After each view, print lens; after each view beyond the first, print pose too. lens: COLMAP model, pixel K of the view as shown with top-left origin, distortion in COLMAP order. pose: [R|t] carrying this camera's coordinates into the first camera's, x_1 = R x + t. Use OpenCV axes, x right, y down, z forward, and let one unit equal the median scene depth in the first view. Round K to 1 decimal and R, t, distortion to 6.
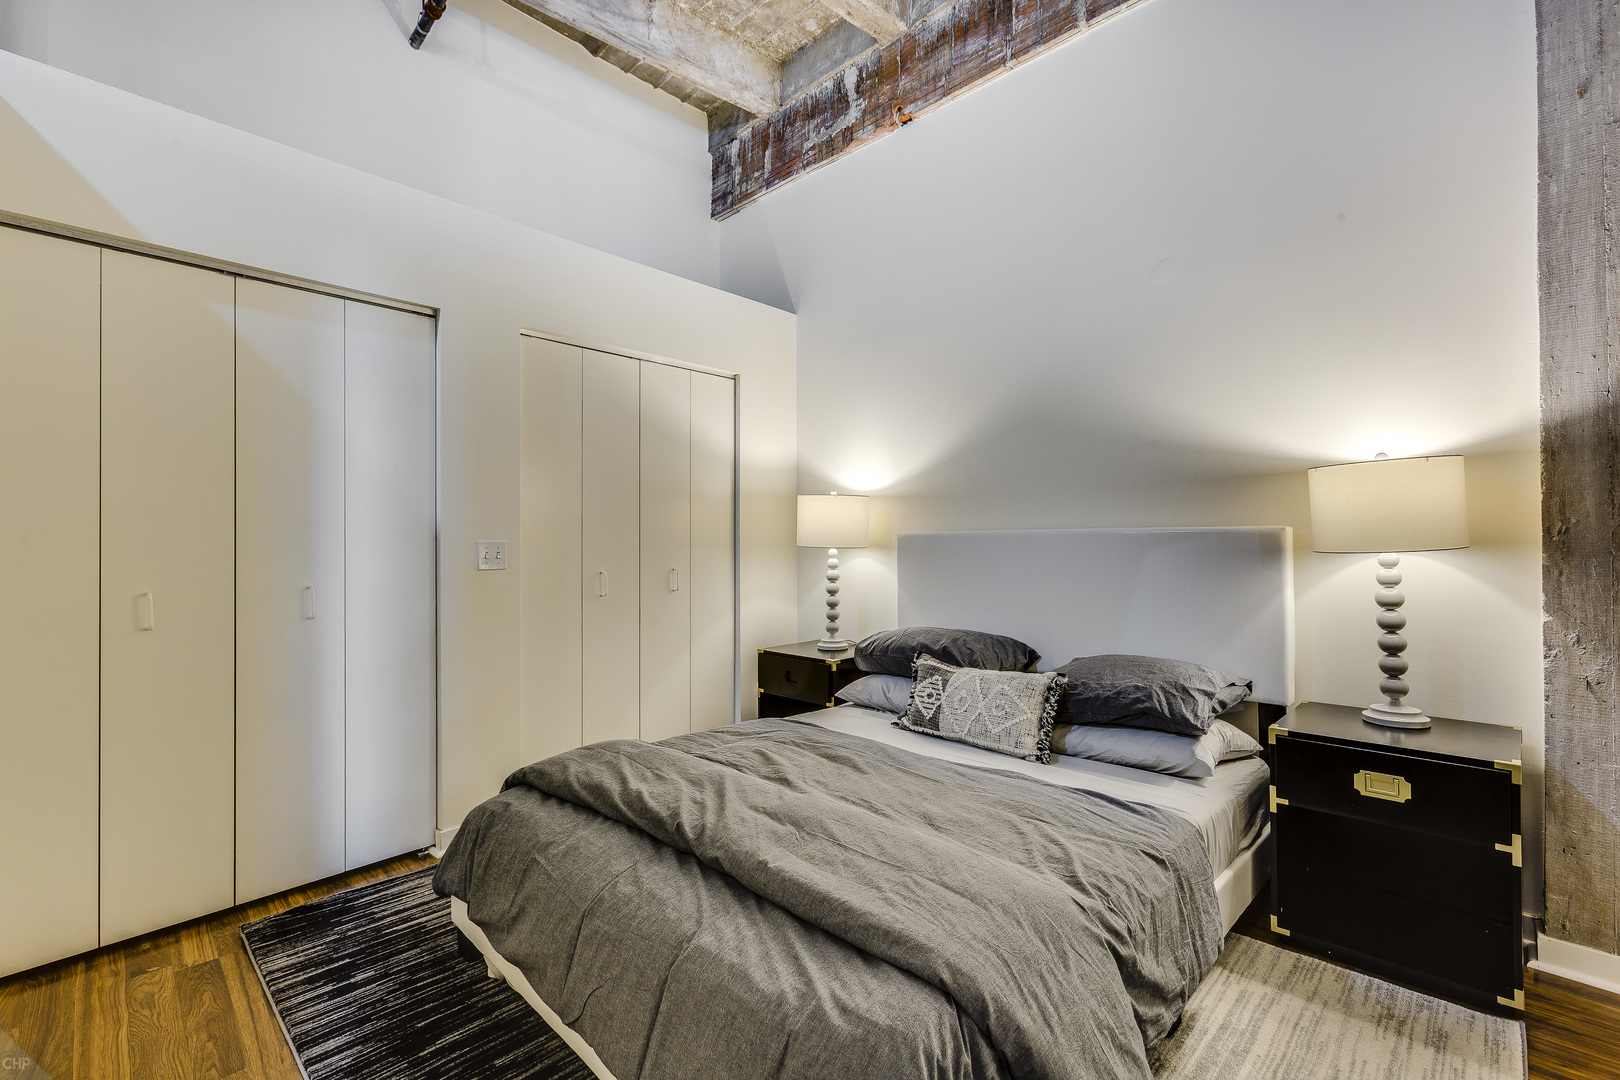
lens RADIAL K [[724.2, 0, 812.2], [0, 724.2, 531.2], [0, 0, 1]] dist [-0.019853, 0.008771]
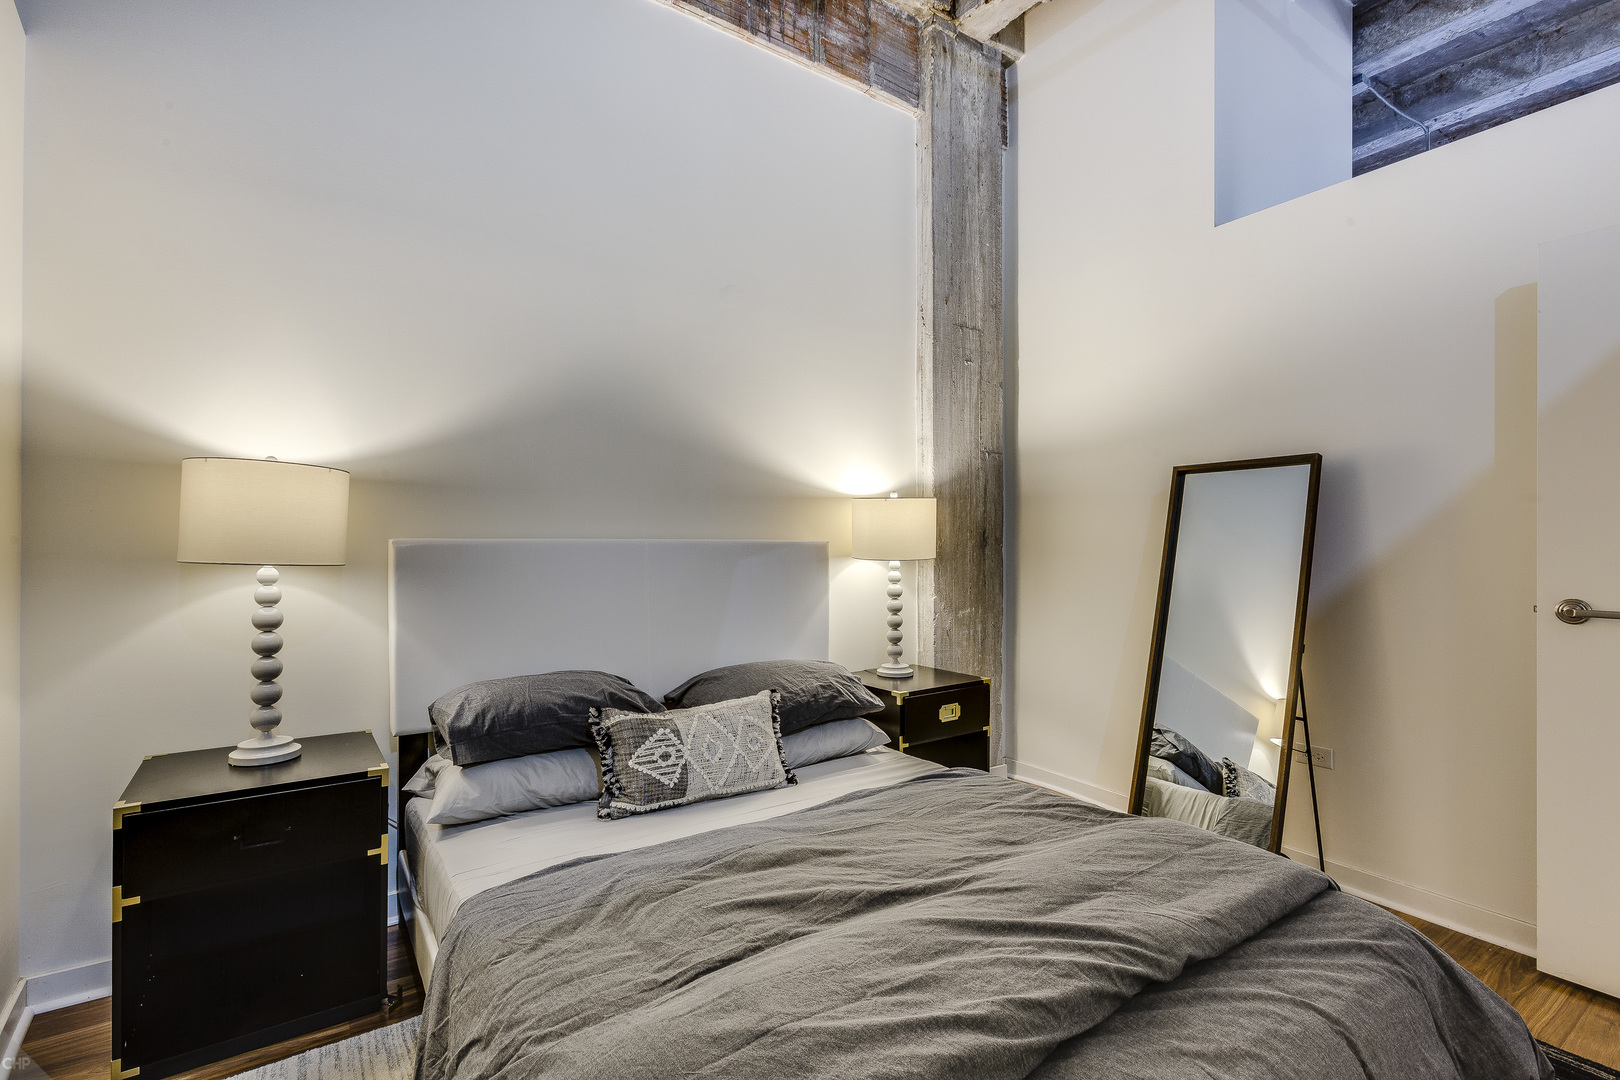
lens RADIAL K [[724.2, 0, 809.7], [0, 724.2, 549.0], [0, 0, 1]] dist [-0.019853, 0.008771]
pose [[0.194105, 0.008031, 0.980948, -0.642935], [-0.010156, 0.999929, -0.006177, 0.017068], [-0.980928, -0.008763, 0.194173, 0.831384]]
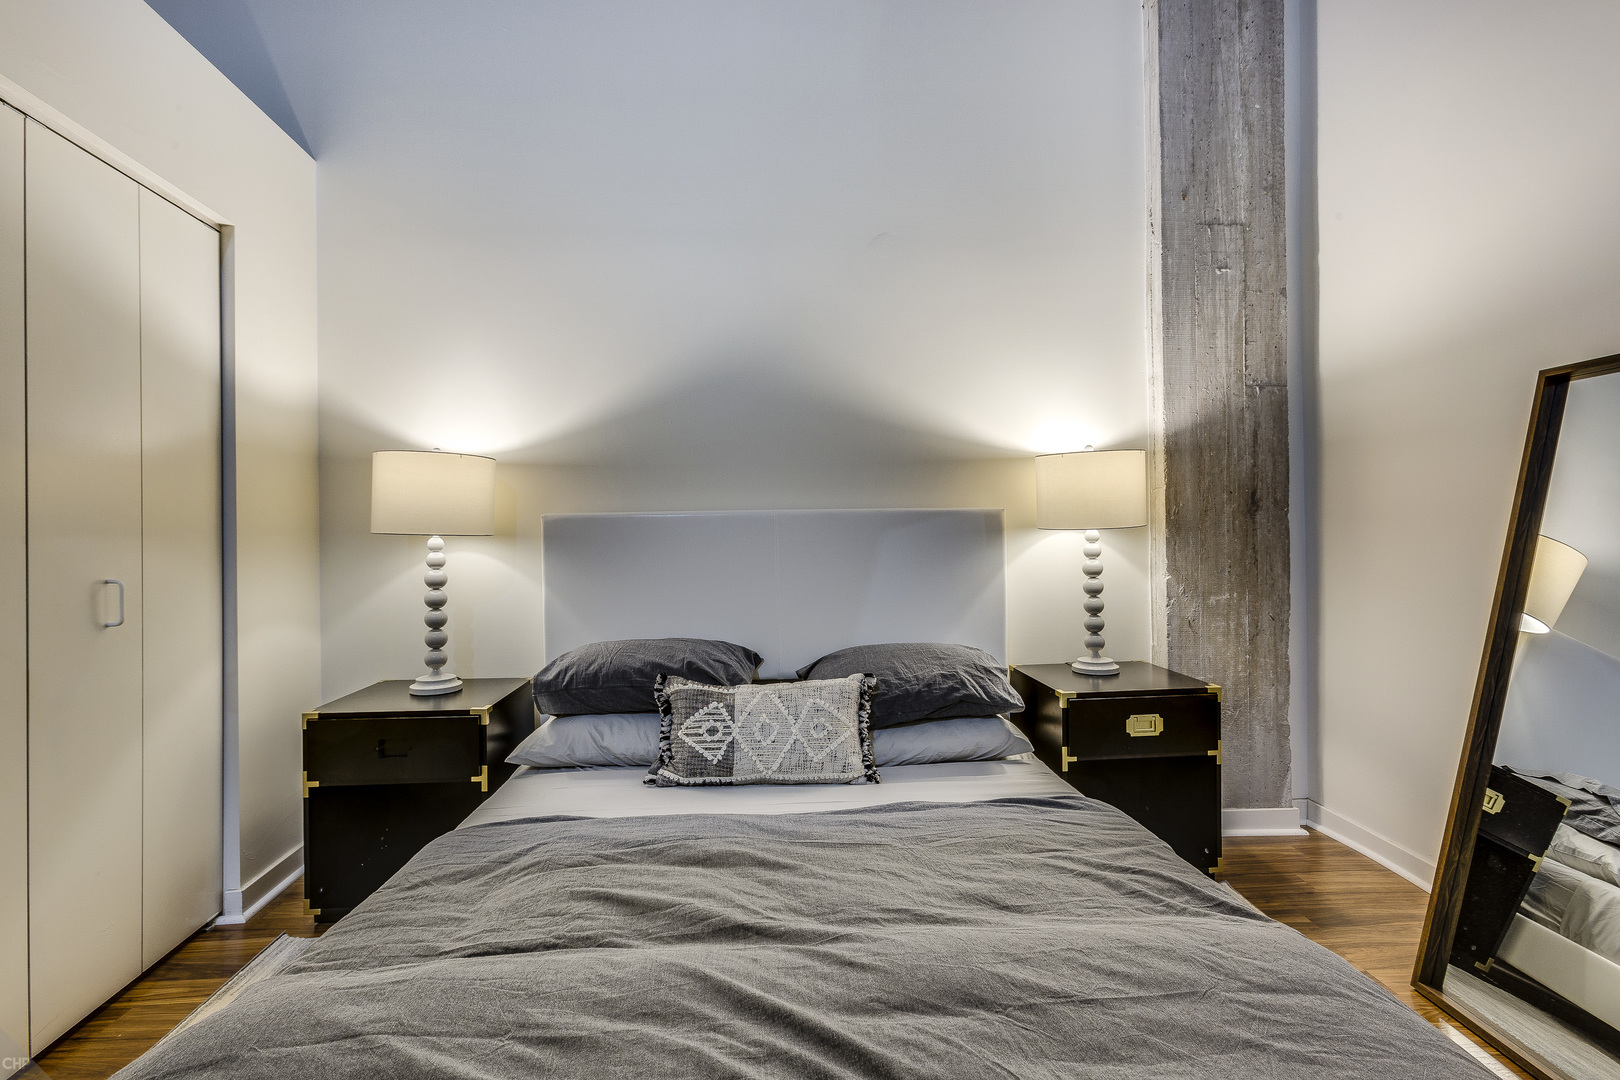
lens RADIAL K [[724.2, 0, 815.5], [0, 724.2, 533.7], [0, 0, 1]] dist [-0.019853, 0.008771]
pose [[0.658999, -0.001640, 0.752142, -0.370507], [-0.000692, 0.999996, 0.002786, 0.031416], [-0.752144, -0.002356, 0.658995, 0.519909]]
